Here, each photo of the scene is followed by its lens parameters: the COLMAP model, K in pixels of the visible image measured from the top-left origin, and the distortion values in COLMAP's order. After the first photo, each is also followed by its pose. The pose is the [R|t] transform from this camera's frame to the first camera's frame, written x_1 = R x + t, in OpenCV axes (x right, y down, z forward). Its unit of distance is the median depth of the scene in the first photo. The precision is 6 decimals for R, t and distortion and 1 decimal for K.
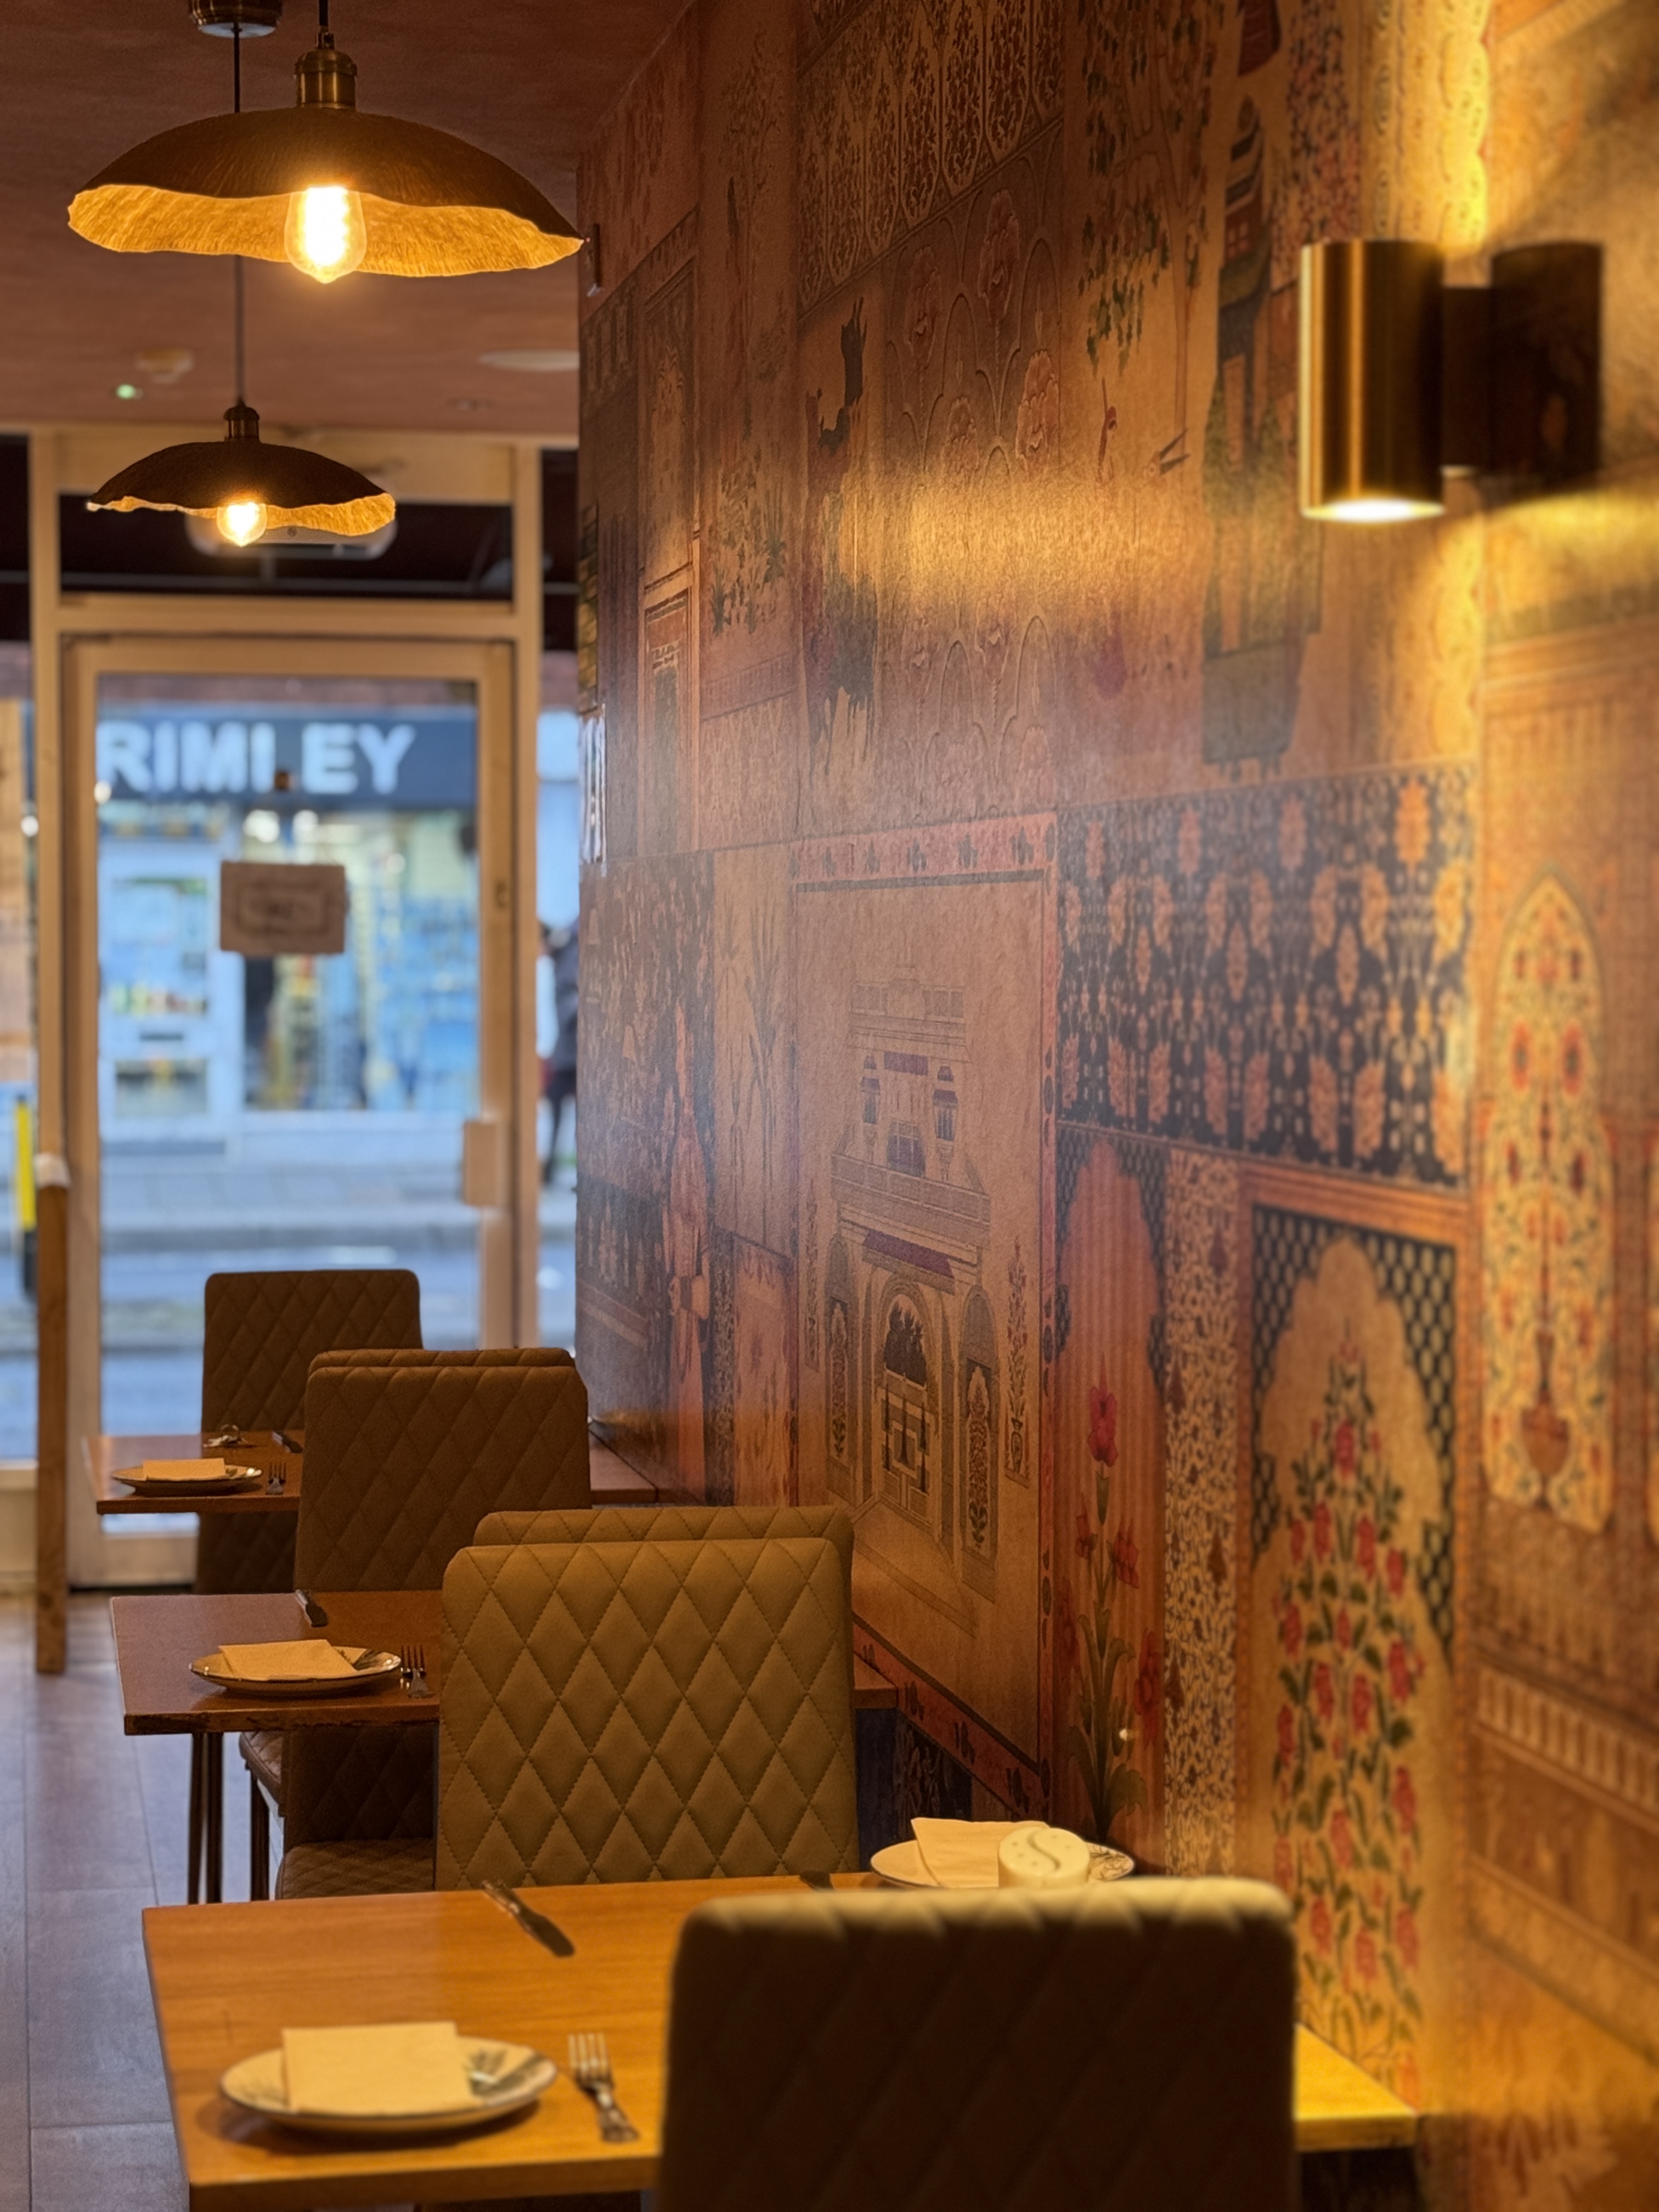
lens RADIAL K [[4247.5, 0, 829.8], [0, 4247.5, 1106.4], [0, 0, 1]] dist [-0.105959, 0.000000]
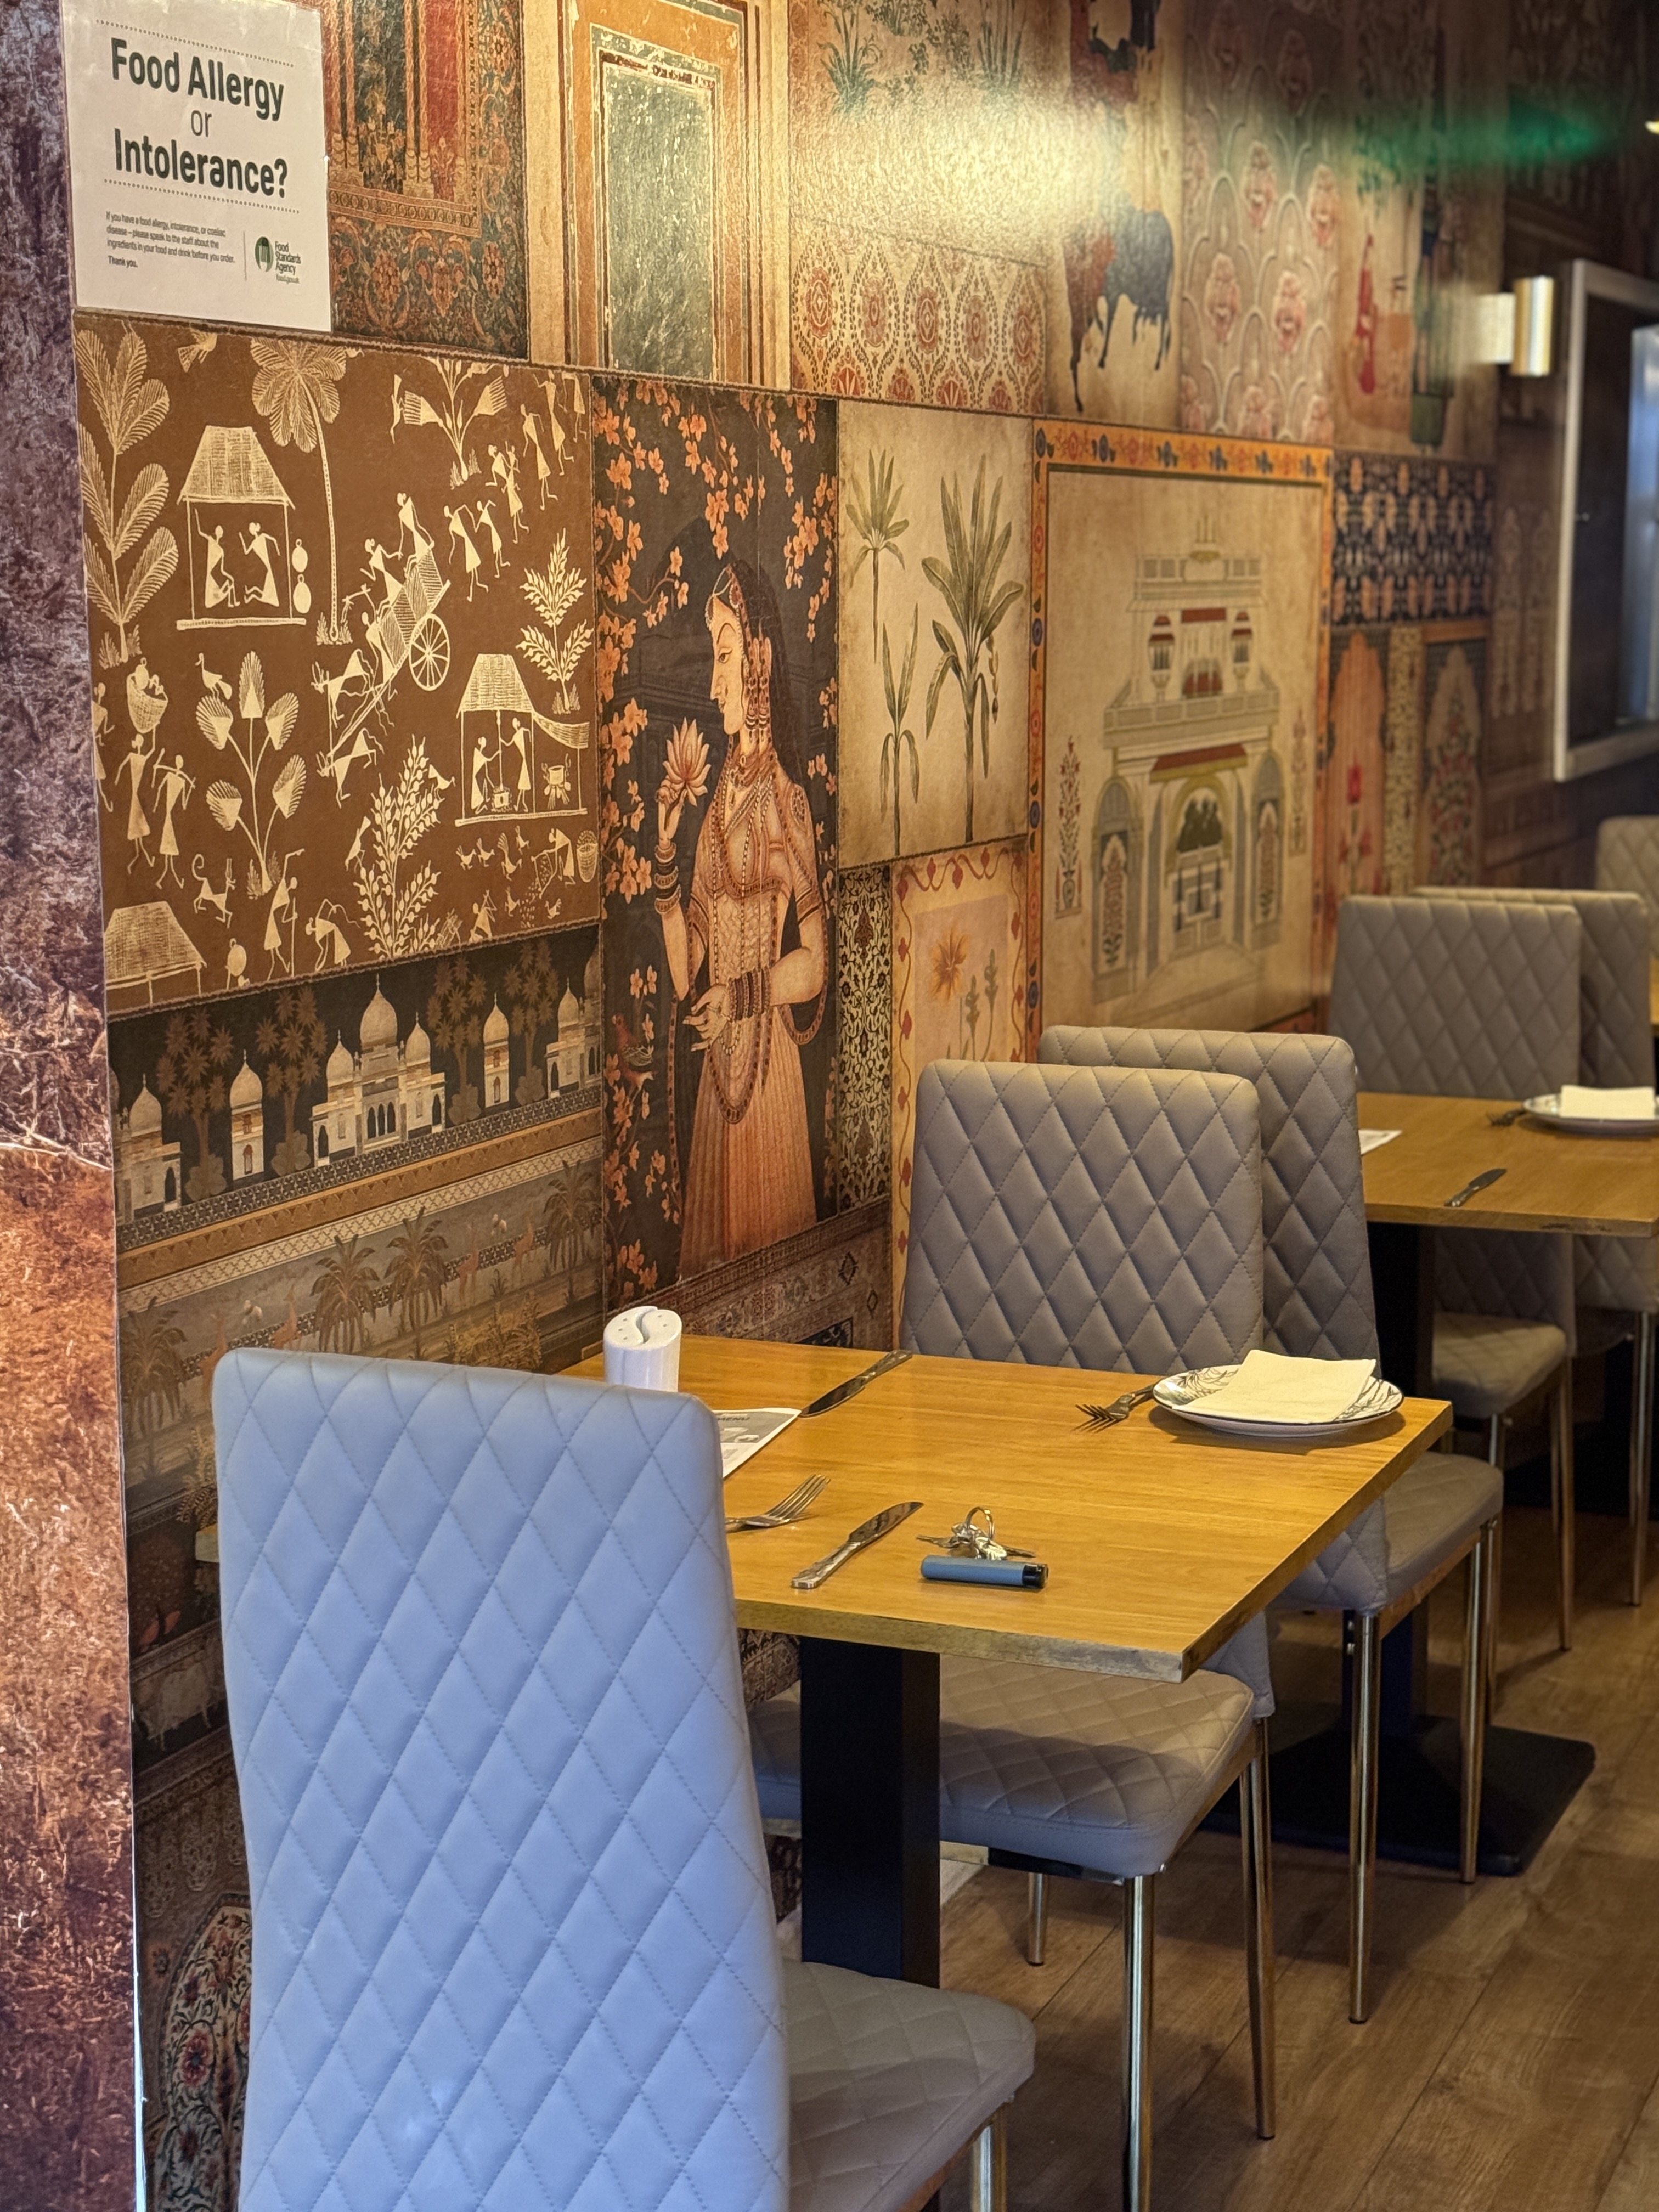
lens RADIAL K [[3562.2, 0, 830.6], [0, 3562.2, 1104.8], [0, 0, 1]] dist [-0.026791, 0.000000]
pose [[-0.827040, -0.109334, 0.551407, -0.613881], [0.000902, 0.980644, 0.195796, -0.092750], [-0.562142, 0.162429, -0.810934, 2.365594]]
